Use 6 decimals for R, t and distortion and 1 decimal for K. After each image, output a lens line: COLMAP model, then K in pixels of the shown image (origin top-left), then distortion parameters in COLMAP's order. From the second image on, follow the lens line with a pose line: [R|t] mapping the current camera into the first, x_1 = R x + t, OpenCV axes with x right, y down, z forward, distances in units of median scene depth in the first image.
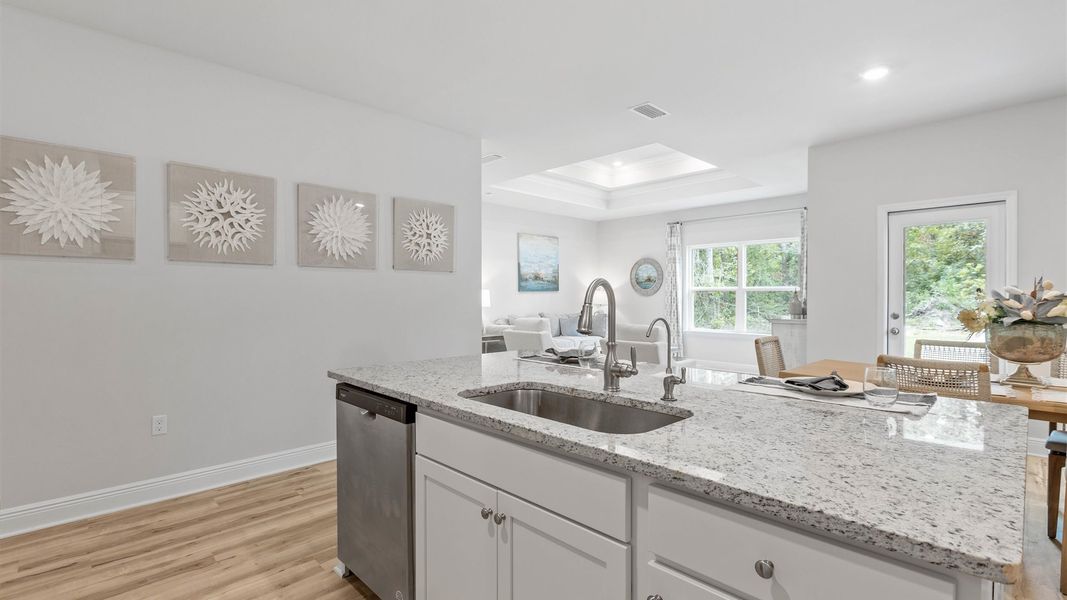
lens RADIAL K [[481.8, 0, 522.4], [0, 481.8, 298.1], [0, 0, 1]] dist [0.001151, -0.001927]
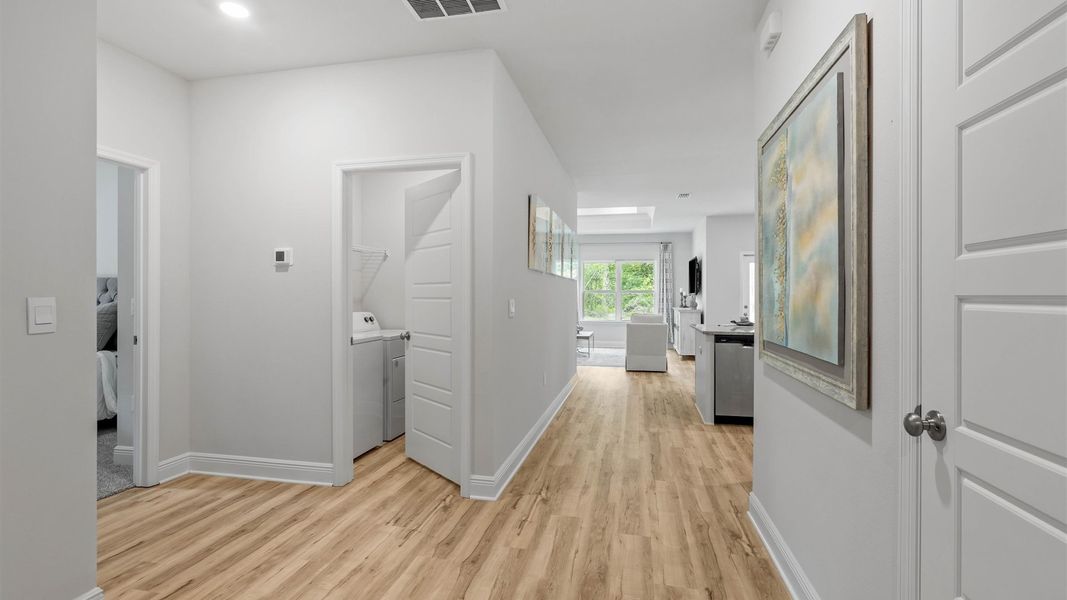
lens RADIAL K [[481.8, 0, 532.3], [0, 481.8, 297.3], [0, 0, 1]] dist [0.001151, -0.001927]
pose [[0.830430, 0.006010, 0.557090, -1.567843], [-0.007560, 0.999971, 0.000482, 0.001772], [-0.557071, -0.004612, 0.830452, -0.246208]]
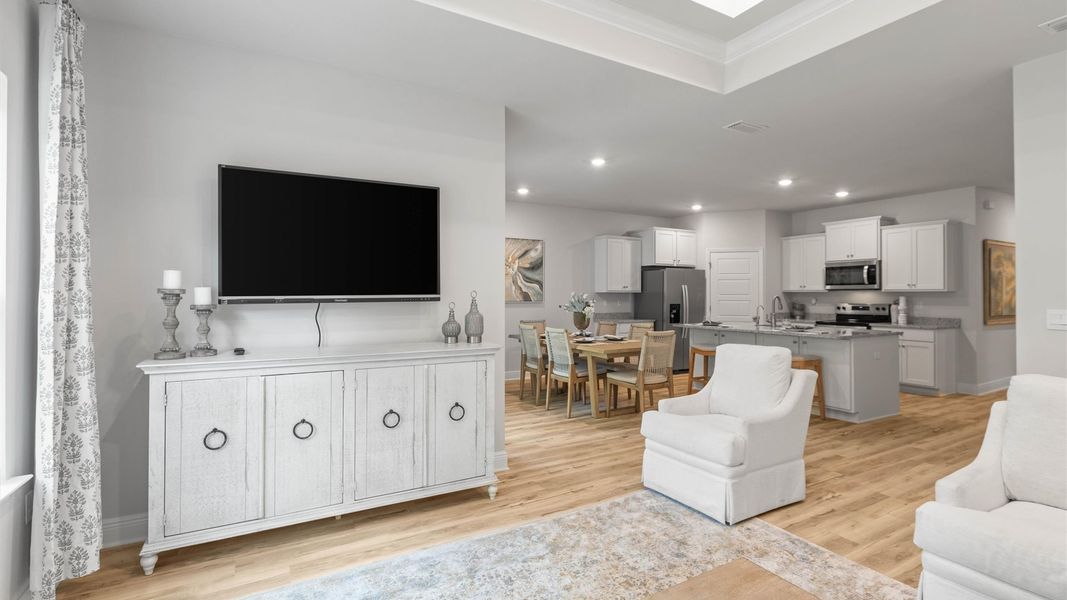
lens RADIAL K [[481.8, 0, 531.3], [0, 481.8, 294.8], [0, 0, 1]] dist [0.001151, -0.001927]
pose [[-0.965023, 0.003907, 0.262138, 0.583979], [0.003604, 0.999992, -0.001637, -0.030575], [-0.262142, -0.000635, -0.965029, 2.736661]]
